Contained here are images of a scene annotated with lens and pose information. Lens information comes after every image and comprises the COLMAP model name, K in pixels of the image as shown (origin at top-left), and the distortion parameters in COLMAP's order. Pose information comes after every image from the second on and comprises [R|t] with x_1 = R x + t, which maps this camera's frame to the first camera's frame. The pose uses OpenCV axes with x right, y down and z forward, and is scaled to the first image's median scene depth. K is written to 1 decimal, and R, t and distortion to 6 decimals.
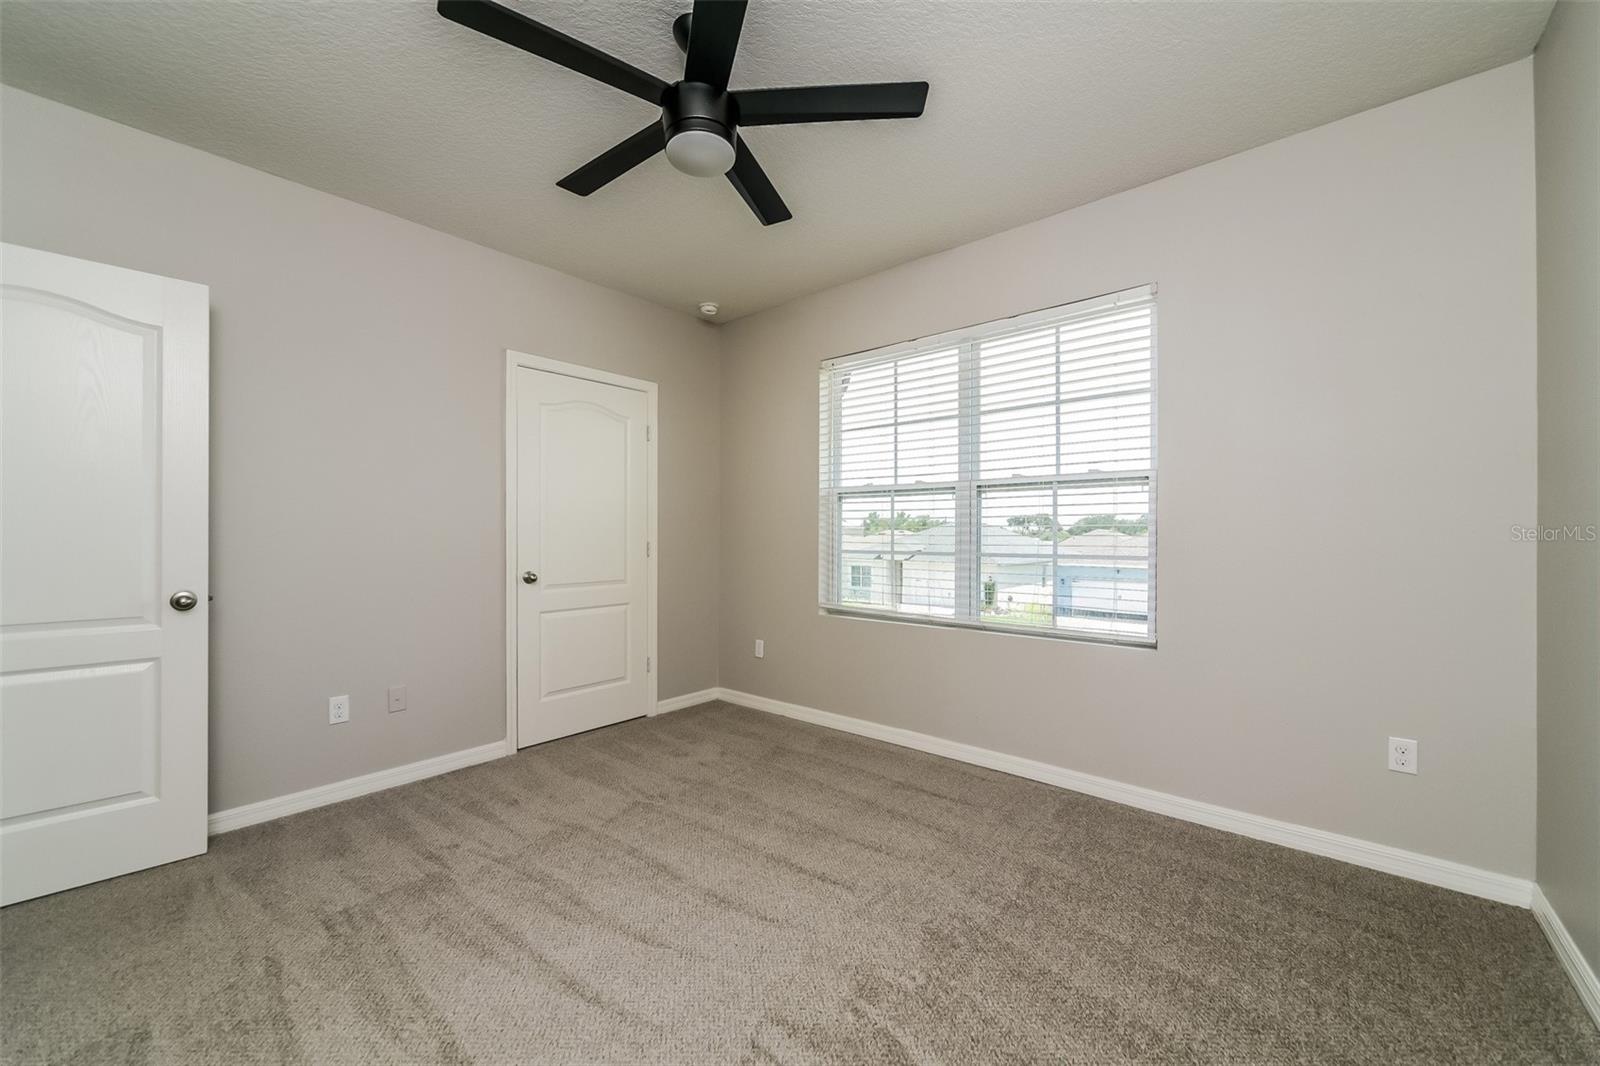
lens RADIAL K [[644.3, 0, 813.0], [0, 644.3, 534.4], [0, 0, 1]] dist [0.002463, 0.000310]
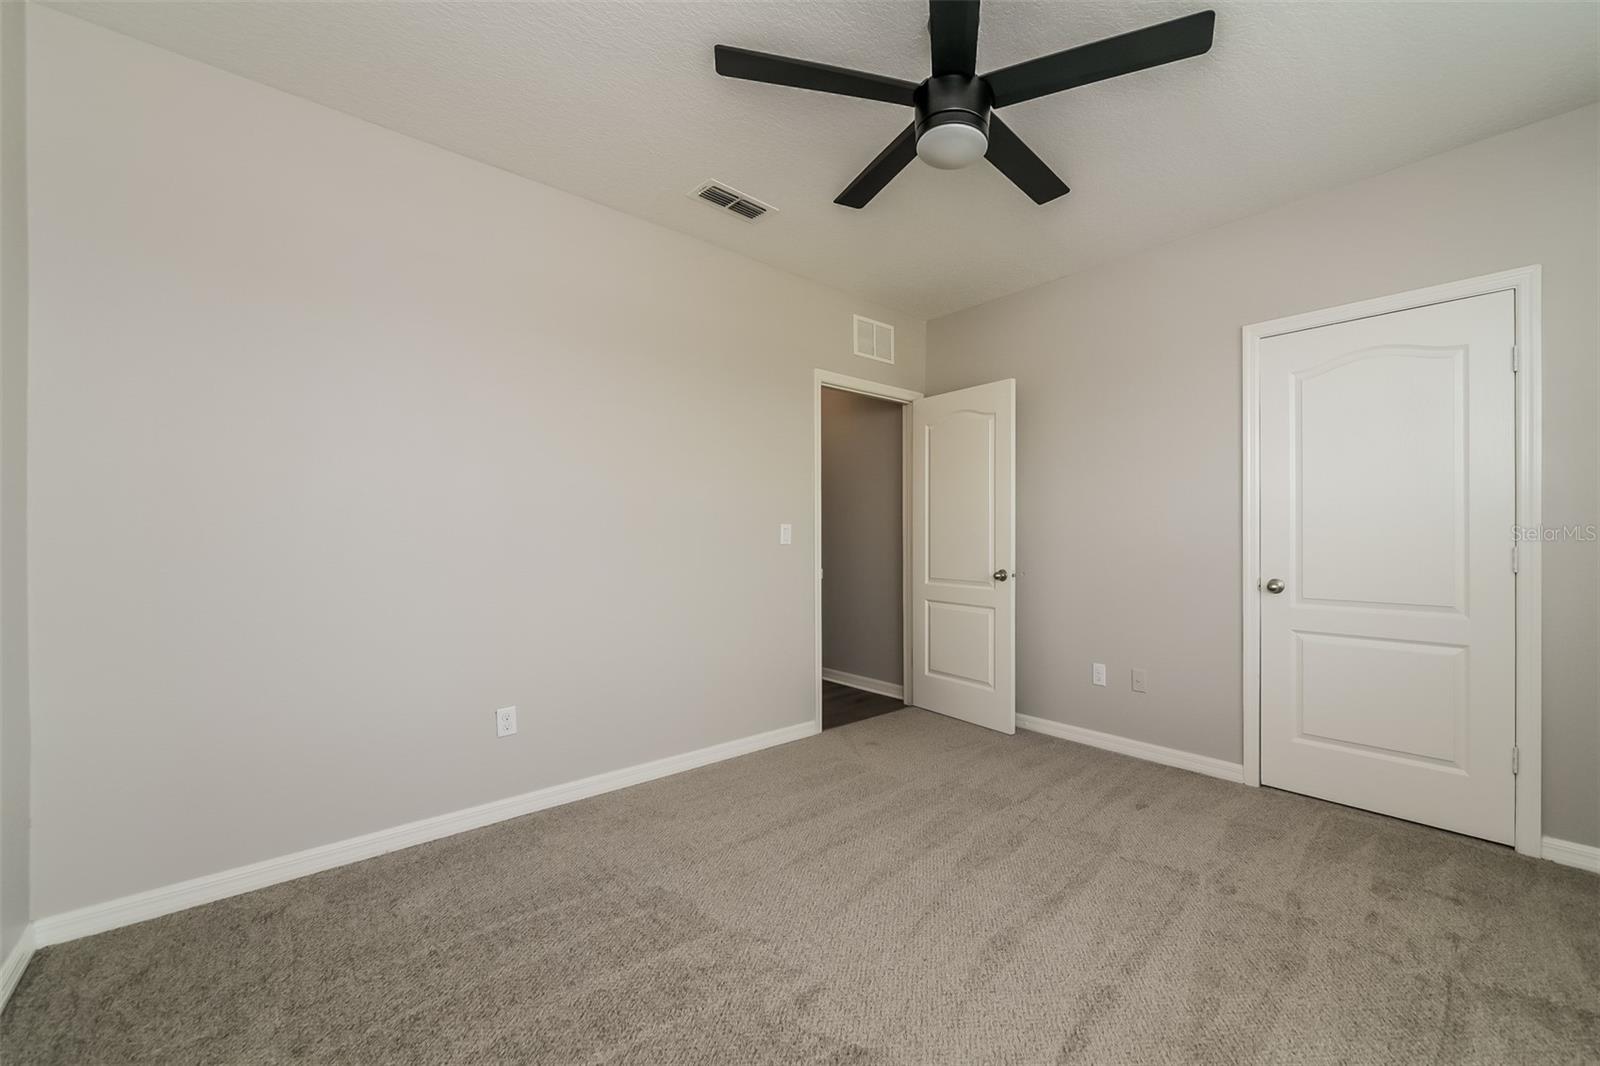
lens RADIAL K [[610.7, 0, 804.7], [0, 610.7, 536.7], [0, 0, 1]] dist [-0.000937, 0.000092]
pose [[-0.171233, 0.003090, -0.985226, 0.516463], [0.003262, 0.999991, 0.002569, -0.002016], [0.985225, -0.002774, -0.171241, 0.617905]]
